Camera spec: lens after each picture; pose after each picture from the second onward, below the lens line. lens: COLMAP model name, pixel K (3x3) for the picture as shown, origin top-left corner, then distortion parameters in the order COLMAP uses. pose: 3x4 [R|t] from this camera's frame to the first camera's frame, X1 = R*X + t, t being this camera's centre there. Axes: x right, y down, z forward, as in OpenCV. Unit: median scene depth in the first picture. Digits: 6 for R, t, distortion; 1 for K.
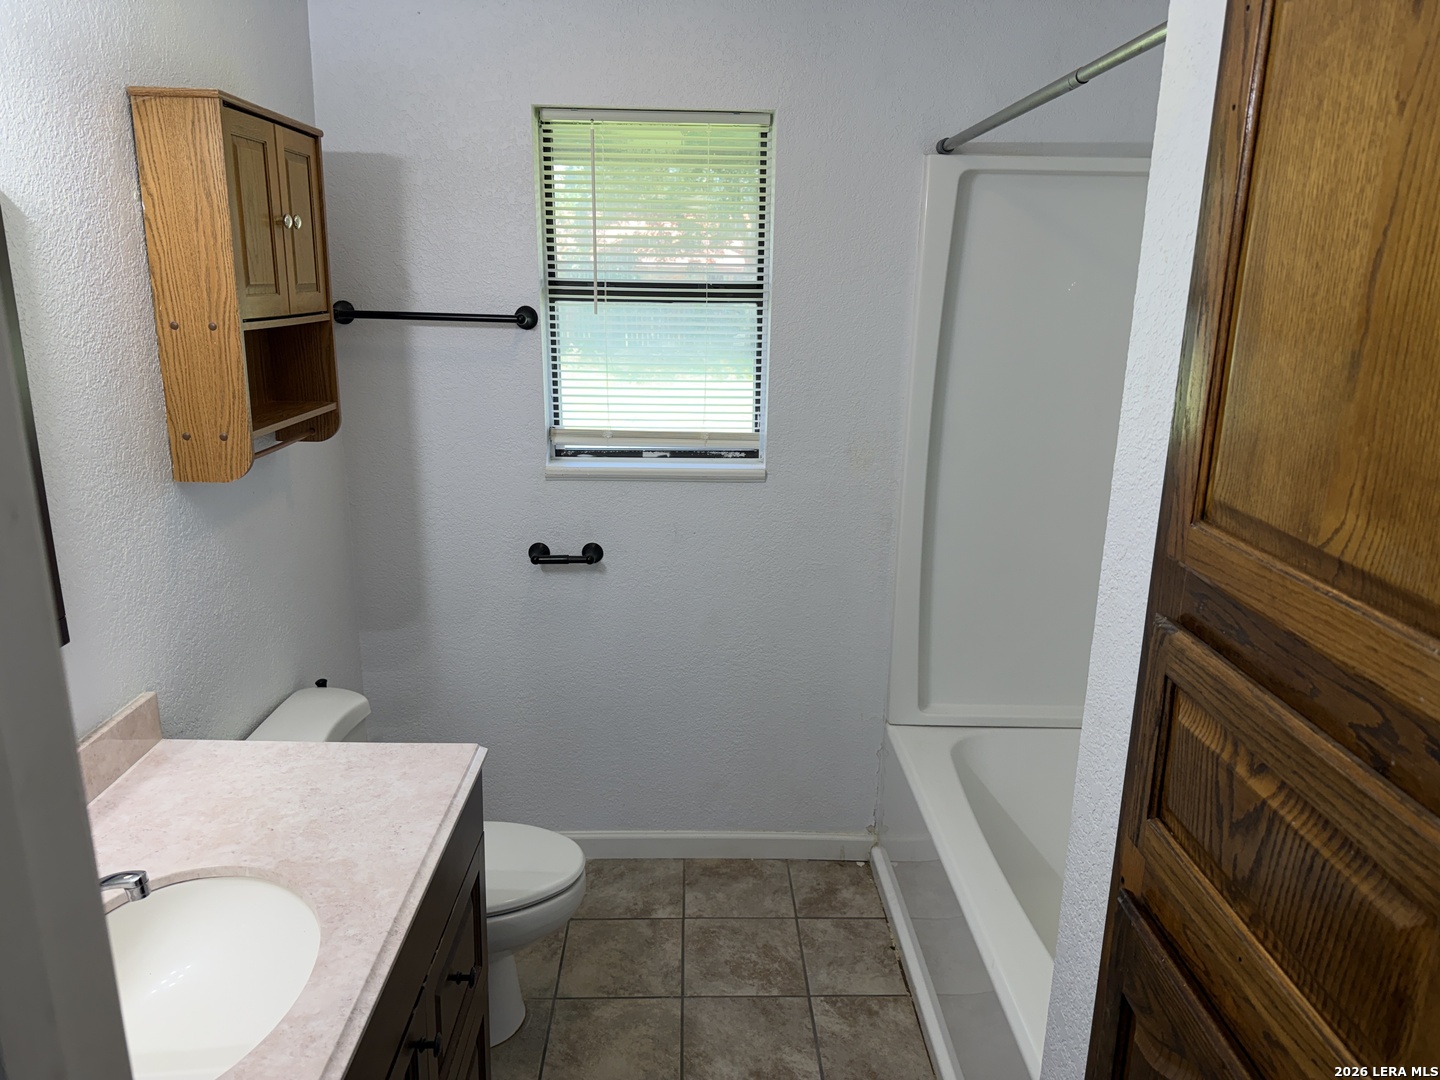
lens RADIAL K [[1013.4, 0, 723.2], [0, 1013.4, 555.7], [0, 0, 1]] dist [0.097683, -0.117645]
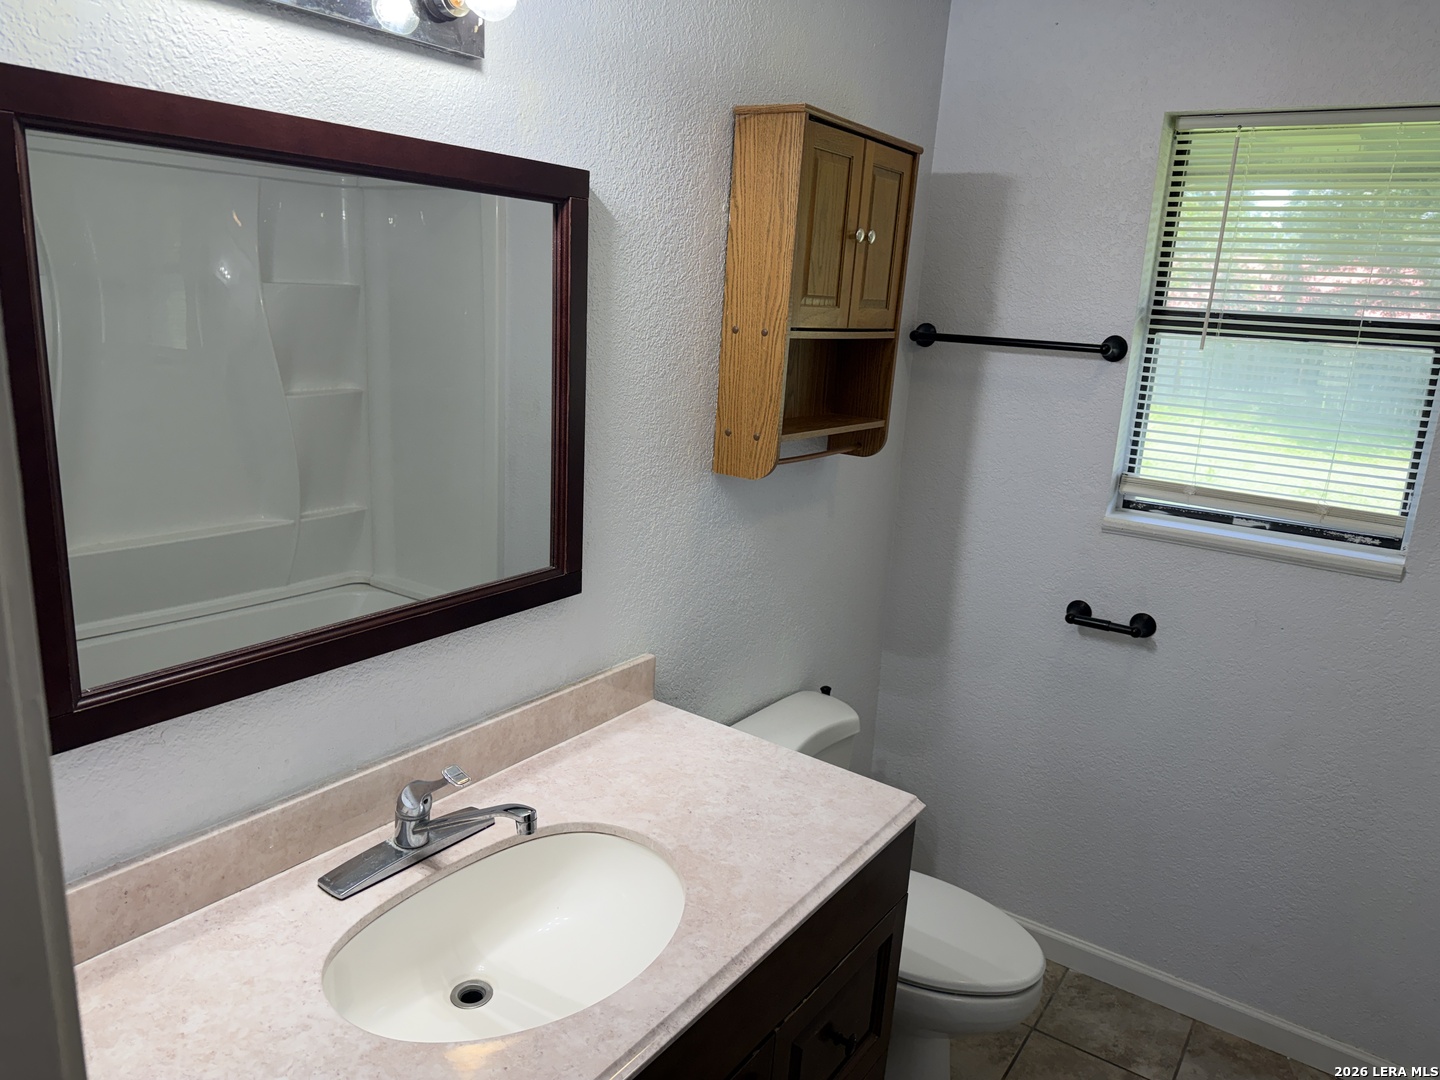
lens RADIAL K [[1013.4, 0, 715.5], [0, 1013.4, 550.5], [0, 0, 1]] dist [0.097683, -0.117645]
pose [[0.807018, 0.176717, -0.563465, 0.073090], [-0.202174, 0.979193, 0.017538, -0.008150], [0.554840, 0.099765, 0.825954, 0.102183]]
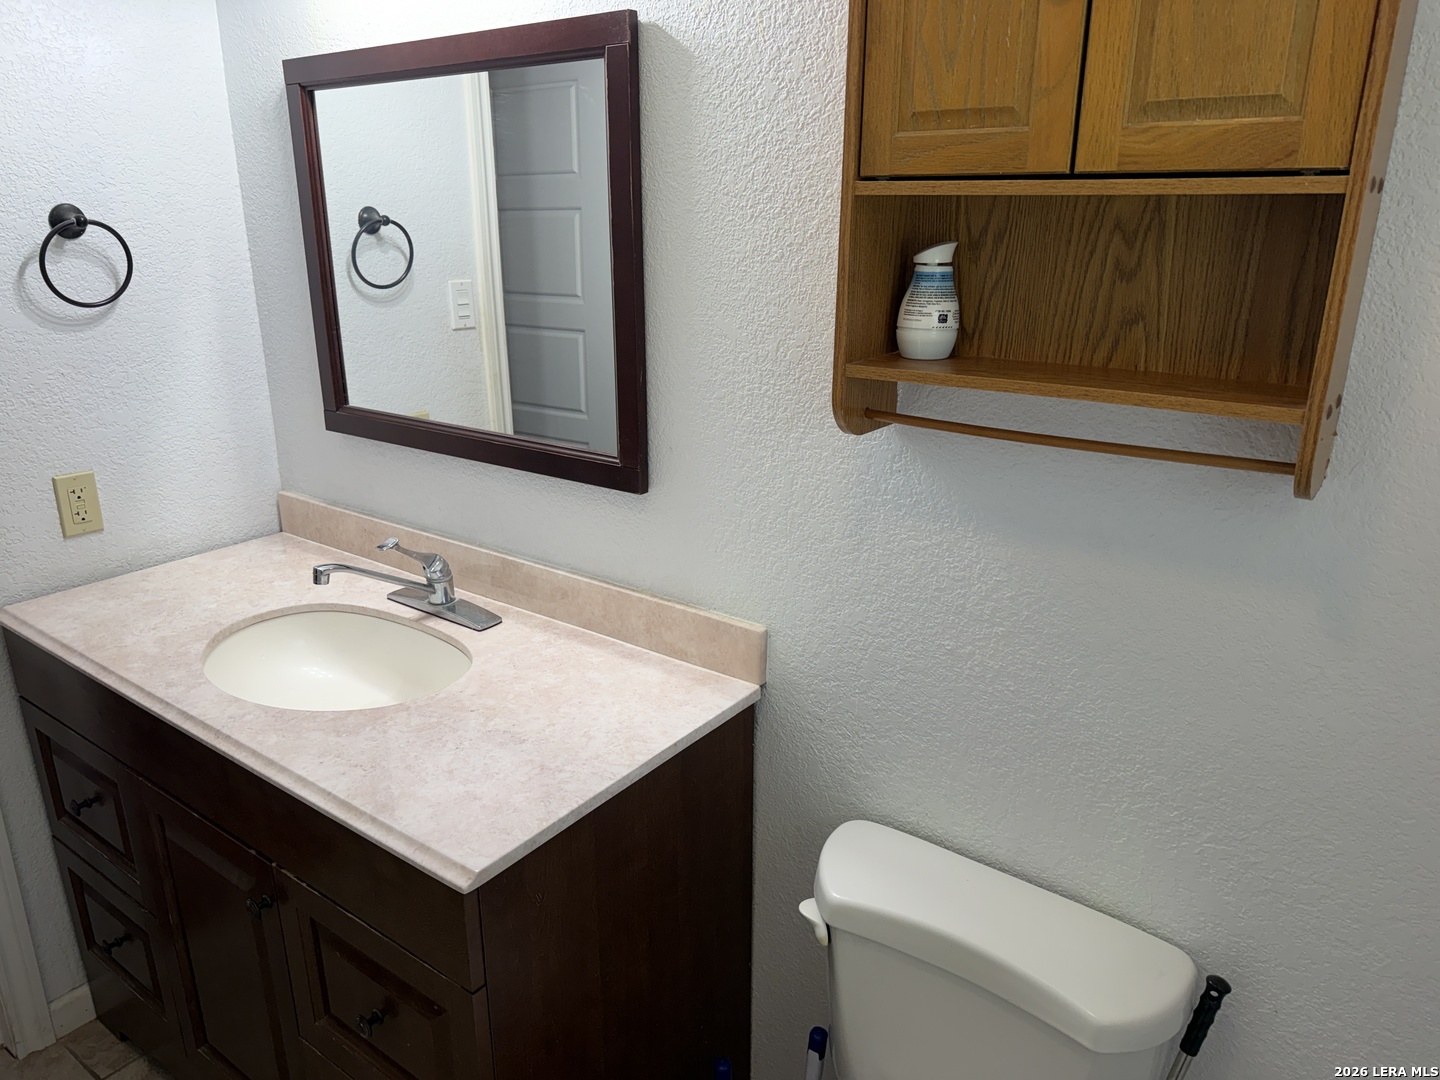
lens RADIAL K [[1013.4, 0, 726.2], [0, 1013.4, 552.1], [0, 0, 1]] dist [0.097683, -0.117645]
pose [[-0.620974, 0.230538, -0.749162, 0.066724], [-0.219172, 0.866577, 0.448340, -0.233857], [0.752566, 0.442603, -0.487594, 1.070364]]
